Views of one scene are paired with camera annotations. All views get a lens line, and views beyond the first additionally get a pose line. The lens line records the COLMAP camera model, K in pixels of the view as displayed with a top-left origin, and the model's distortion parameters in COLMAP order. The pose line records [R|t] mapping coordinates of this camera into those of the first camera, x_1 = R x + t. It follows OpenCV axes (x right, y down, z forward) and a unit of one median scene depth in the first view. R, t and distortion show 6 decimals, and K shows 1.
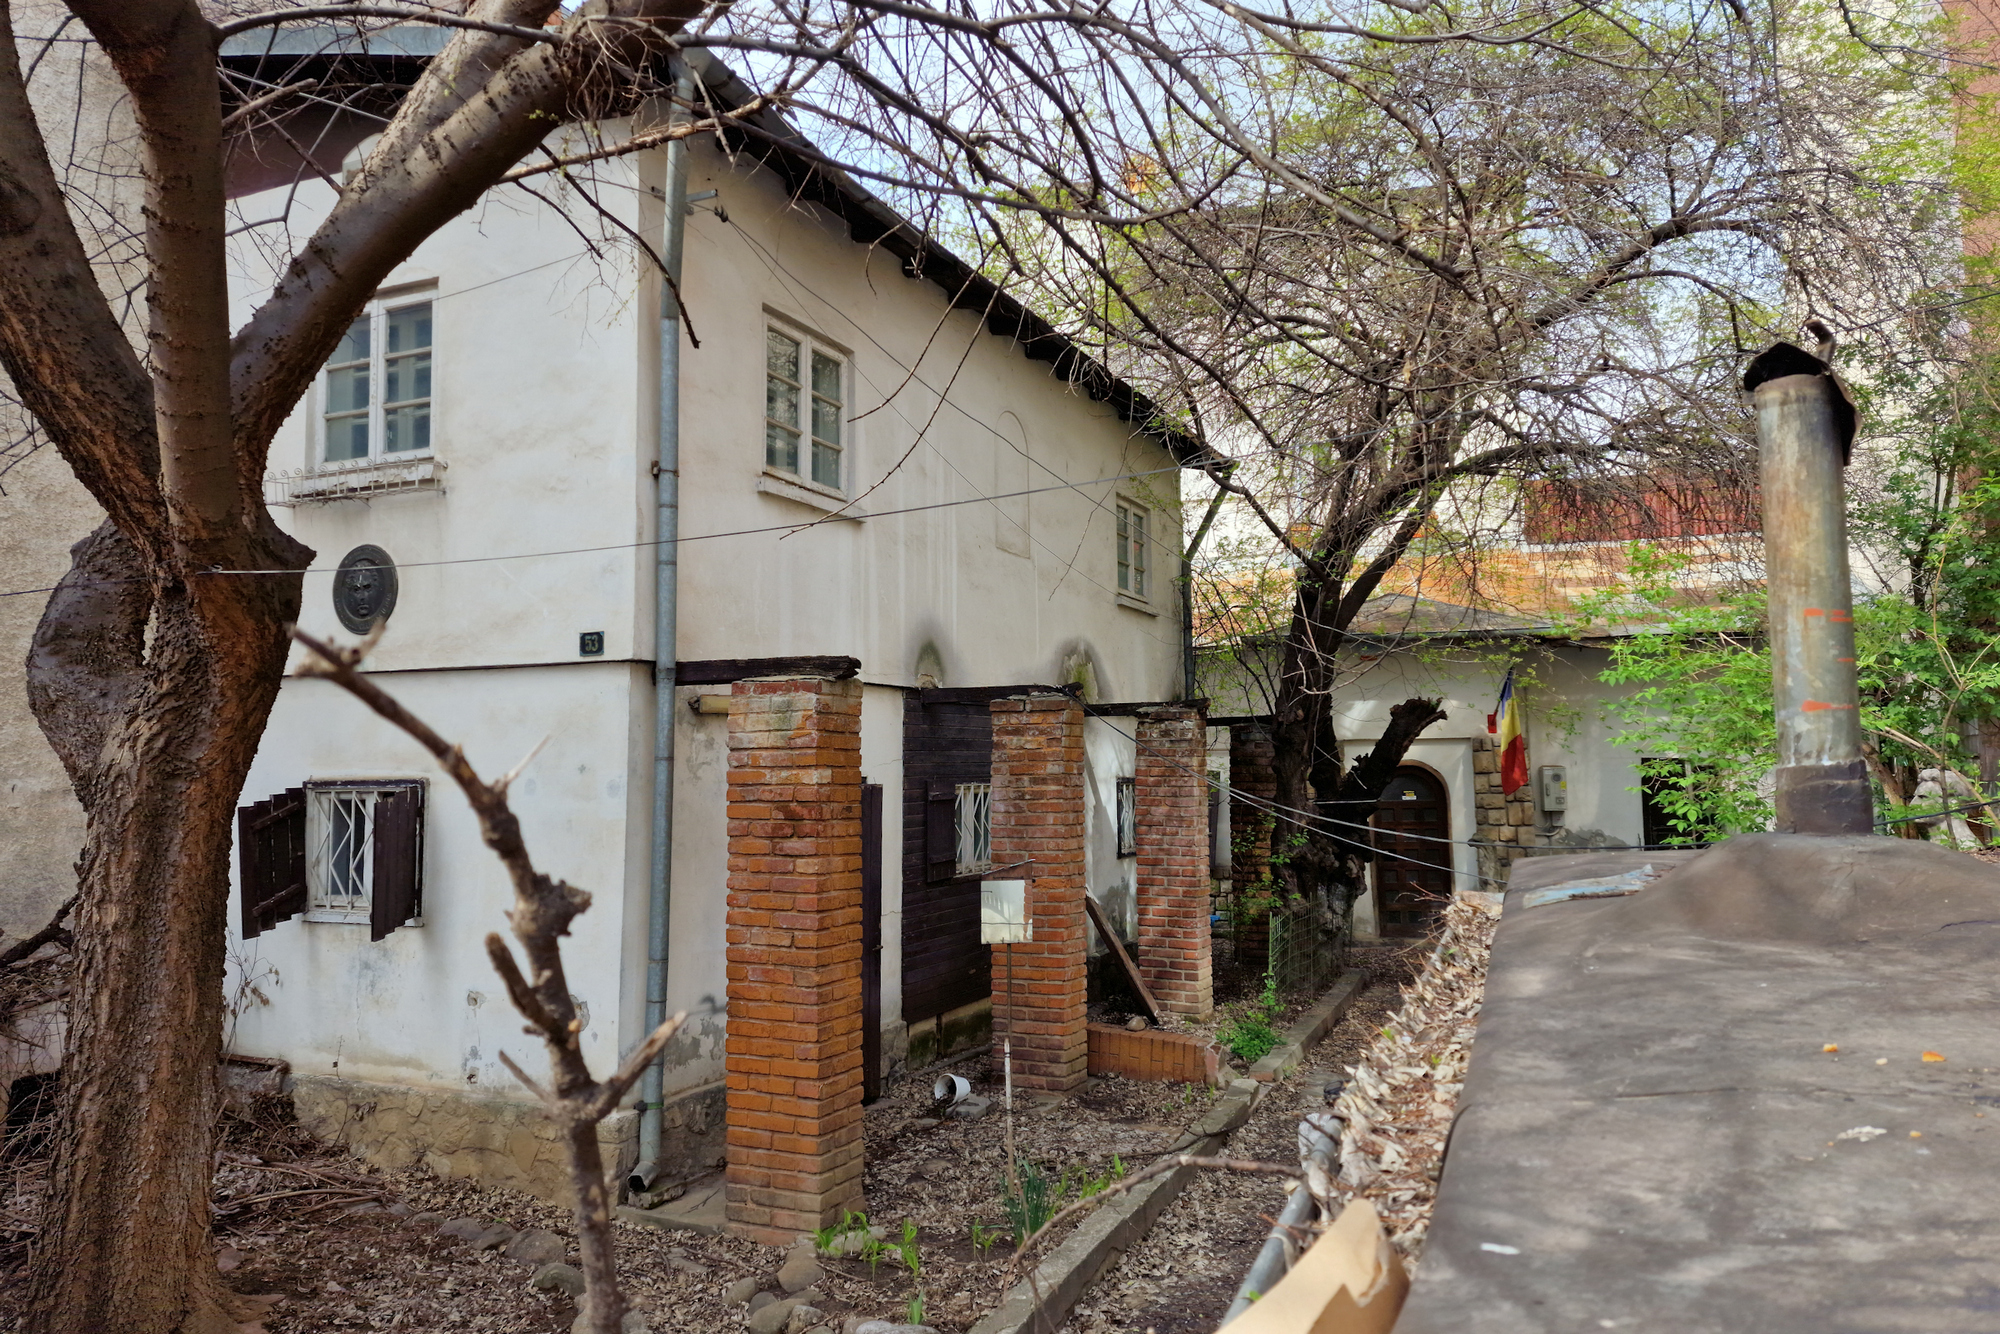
lens RADIAL K [[1389.9, 0, 994.7], [0, 1389.9, 649.2], [0, 0, 1]] dist [0.046111, -0.008851]
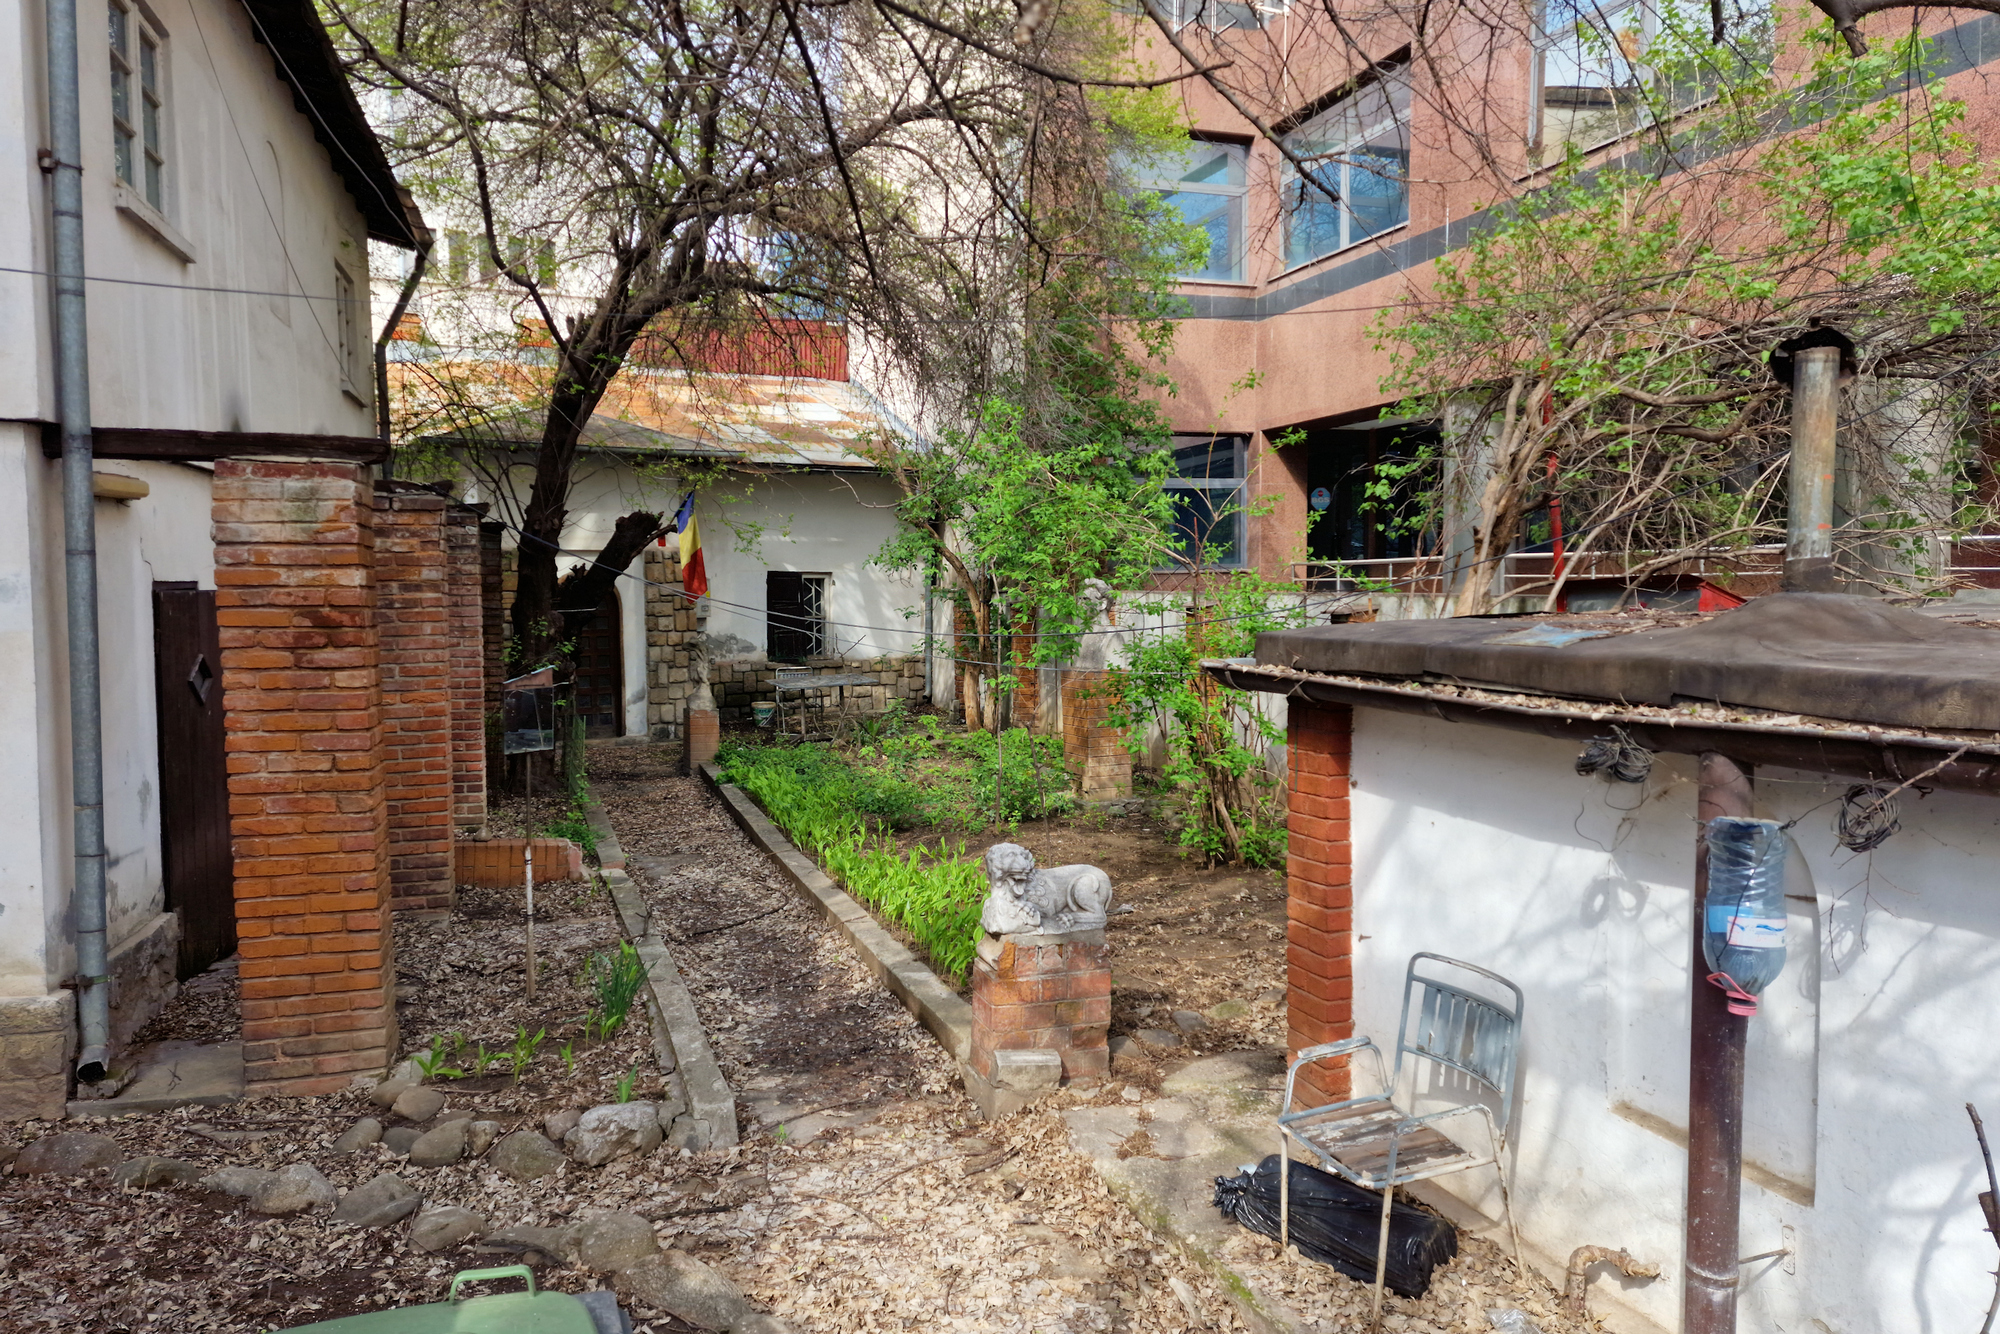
lens RADIAL K [[1389.9, 0, 991.1], [0, 1389.9, 685.4], [0, 0, 1]] dist [0.046111, -0.008851]
pose [[0.745858, -0.045556, 0.664545, -0.383300], [-0.059262, 0.989164, 0.134322, 0.015497], [-0.663463, -0.139567, 0.735076, 0.074102]]
